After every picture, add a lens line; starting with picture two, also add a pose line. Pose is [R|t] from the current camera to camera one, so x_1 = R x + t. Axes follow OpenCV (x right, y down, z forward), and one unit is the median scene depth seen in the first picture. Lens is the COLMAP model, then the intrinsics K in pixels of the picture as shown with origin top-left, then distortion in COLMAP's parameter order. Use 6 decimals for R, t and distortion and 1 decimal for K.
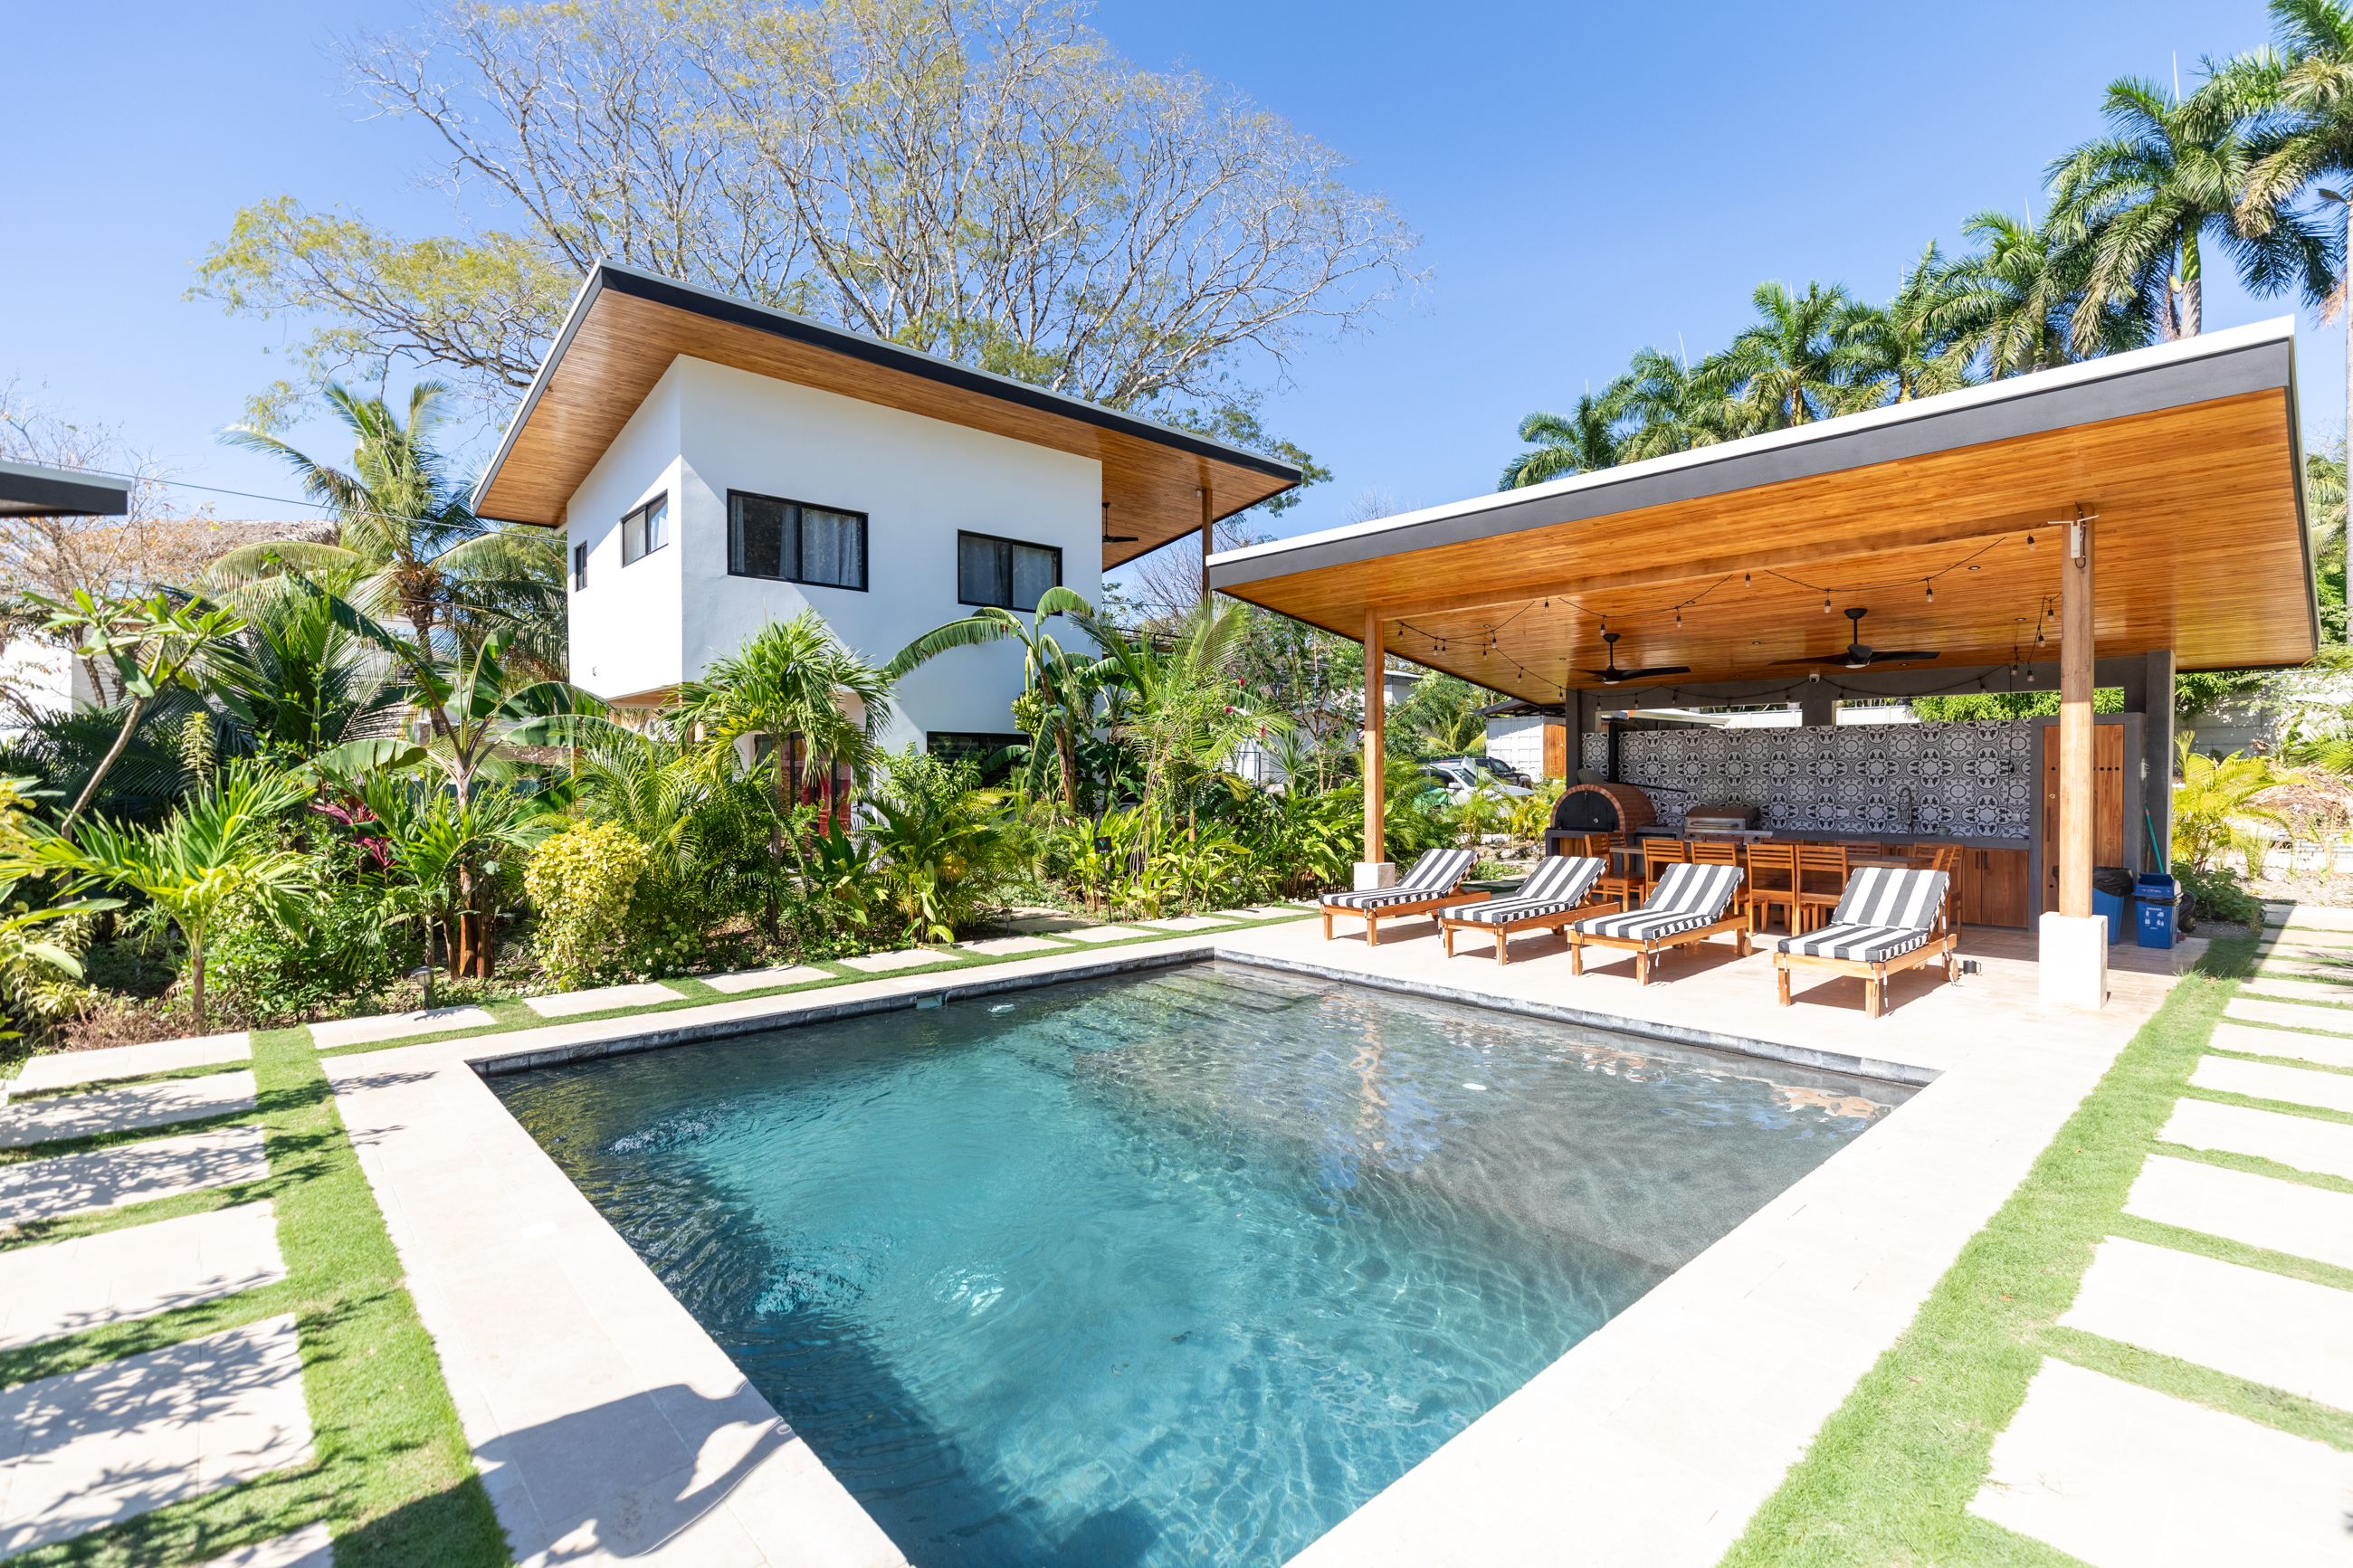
lens RADIAL K [[1048.7, 0, 1182.2], [0, 1048.7, 773.9], [0, 0, 1]] dist [0.000365, 0.000593]
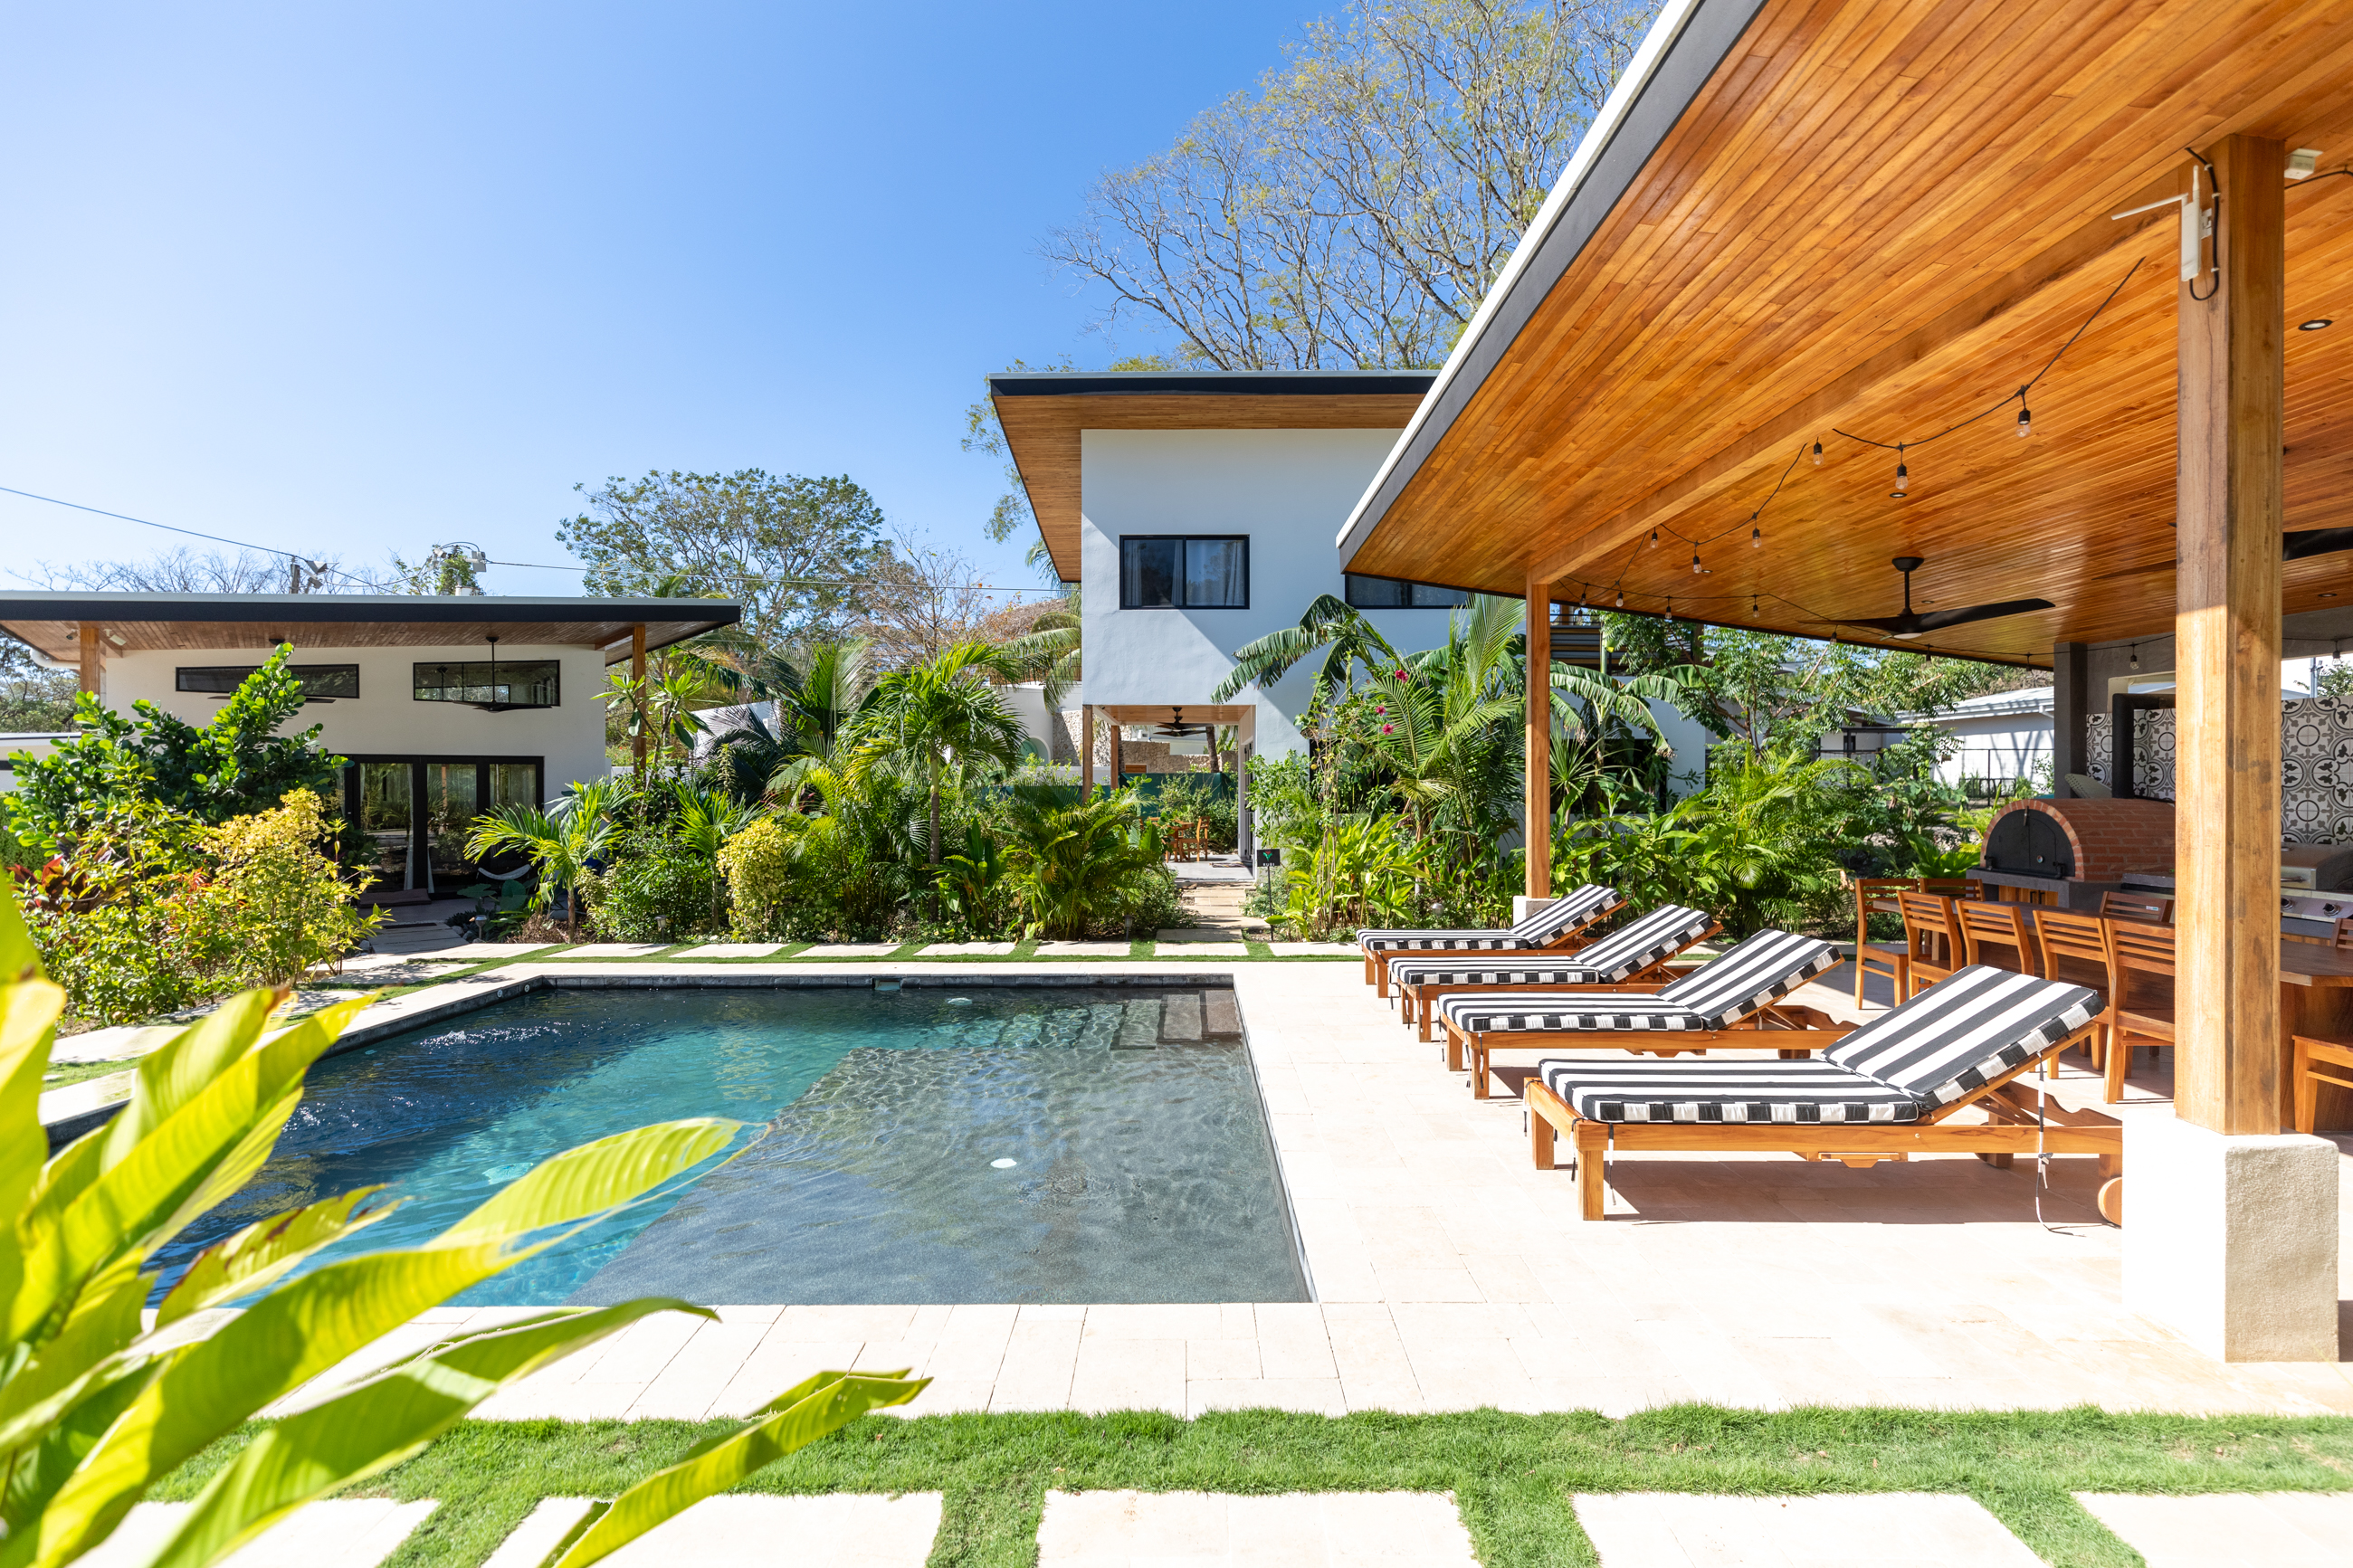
lens RADIAL K [[1048.7, 0, 1182.0], [0, 1048.7, 772.6], [0, 0, 1]] dist [0.000365, 0.000593]
pose [[0.742071, -0.006531, -0.670290, 0.427916], [0.000976, 0.999962, -0.008662, -0.000788], [0.670321, 0.005774, 0.742049, 0.212967]]
